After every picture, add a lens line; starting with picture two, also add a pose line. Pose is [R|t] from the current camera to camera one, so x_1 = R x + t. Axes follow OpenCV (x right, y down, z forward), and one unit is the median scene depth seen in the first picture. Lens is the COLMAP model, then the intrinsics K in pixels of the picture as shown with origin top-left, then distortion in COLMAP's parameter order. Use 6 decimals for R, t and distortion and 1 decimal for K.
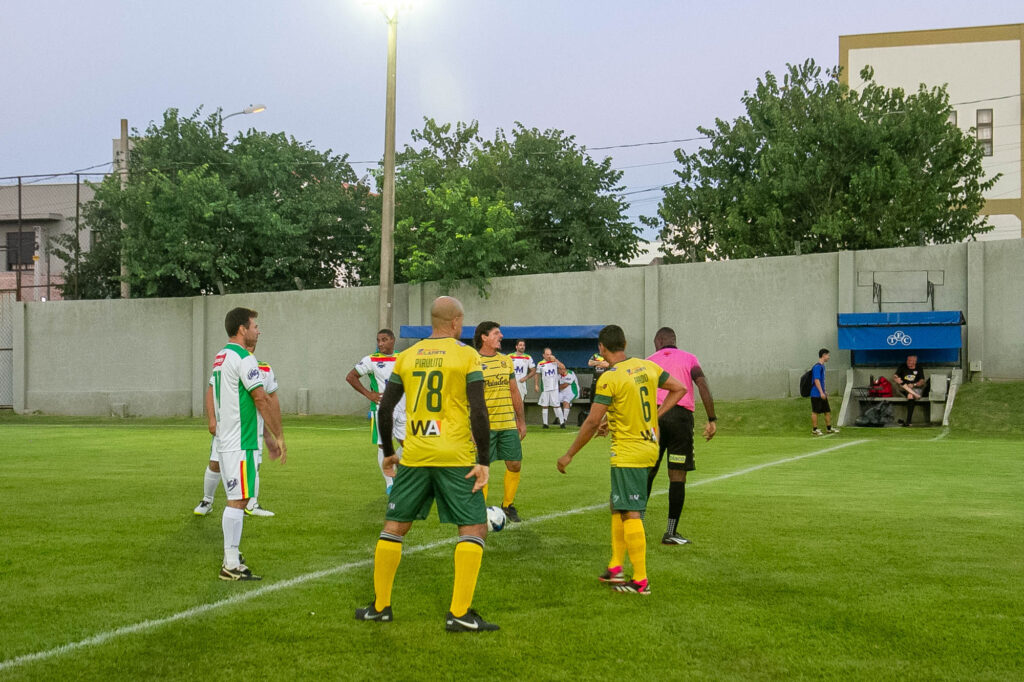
lens RADIAL K [[1586.9, 0, 506.9], [0, 1586.9, 340.3], [0, 0, 1]] dist [0.056260, 0.000000]
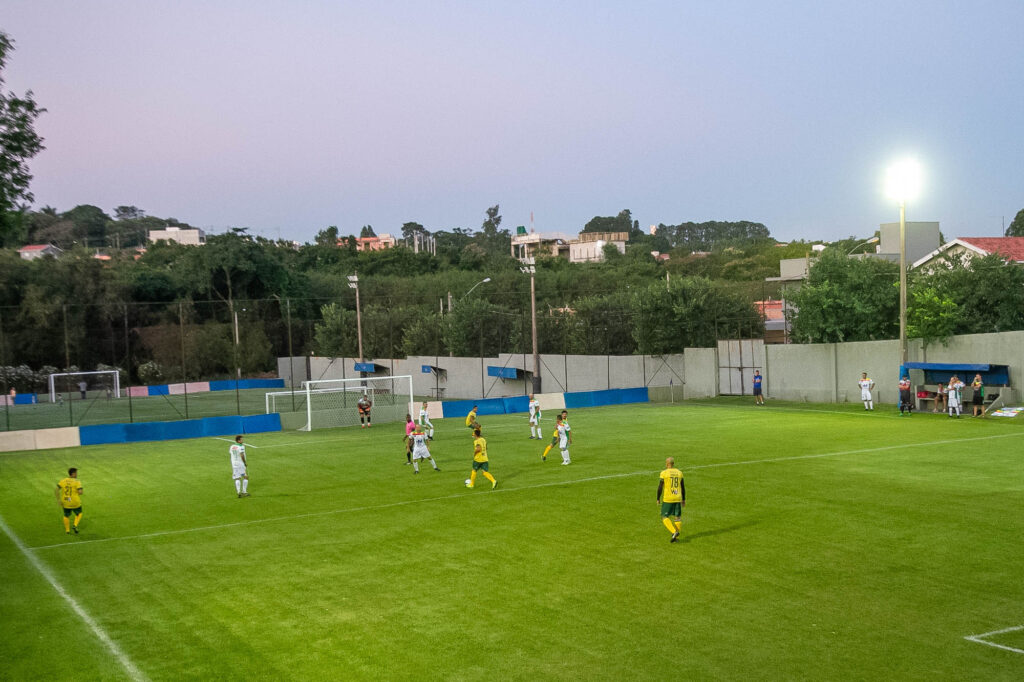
lens RADIAL K [[1282.4, 0, 552.2], [0, 1282.4, 335.4], [0, 0, 1]] dist [0.022242, 0.000000]
pose [[0.778240, -0.021769, -0.627590, 0.563763], [0.046621, 0.998644, 0.023173, -0.094095], [0.626235, -0.047294, 0.778199, -0.506806]]
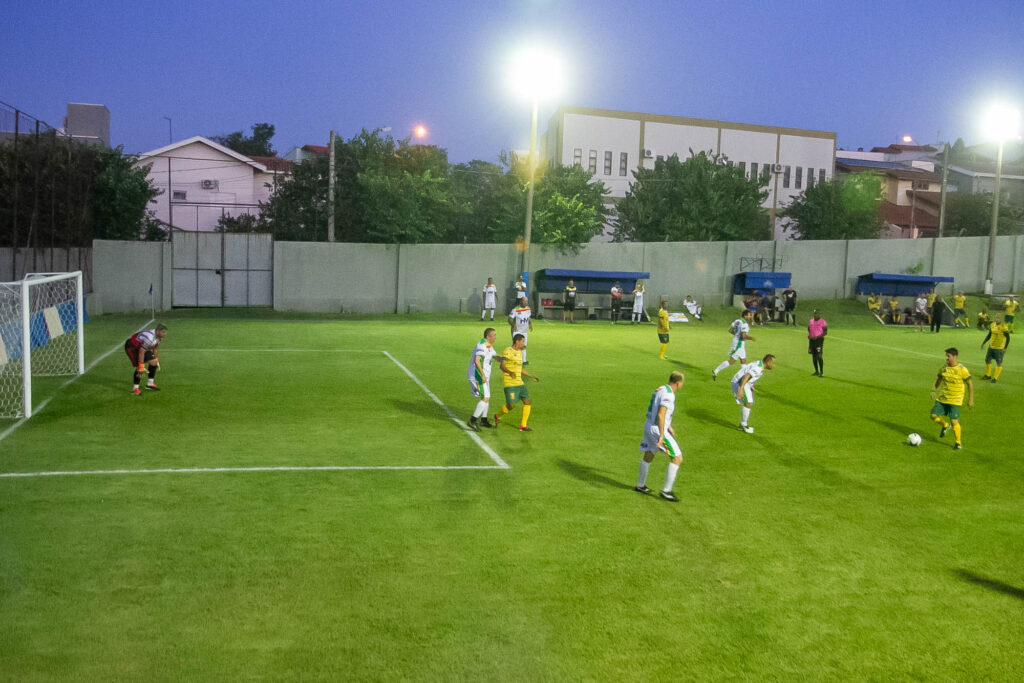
lens RADIAL K [[969.4, 0, 504.4], [0, 969.4, 381.3], [0, 0, 1]] dist [-0.040343, 0.000000]
pose [[0.801922, -0.049334, 0.595389, -0.749668], [-0.044684, 0.988840, 0.142119, -0.035170], [-0.595756, -0.140573, 0.790768, 0.078469]]
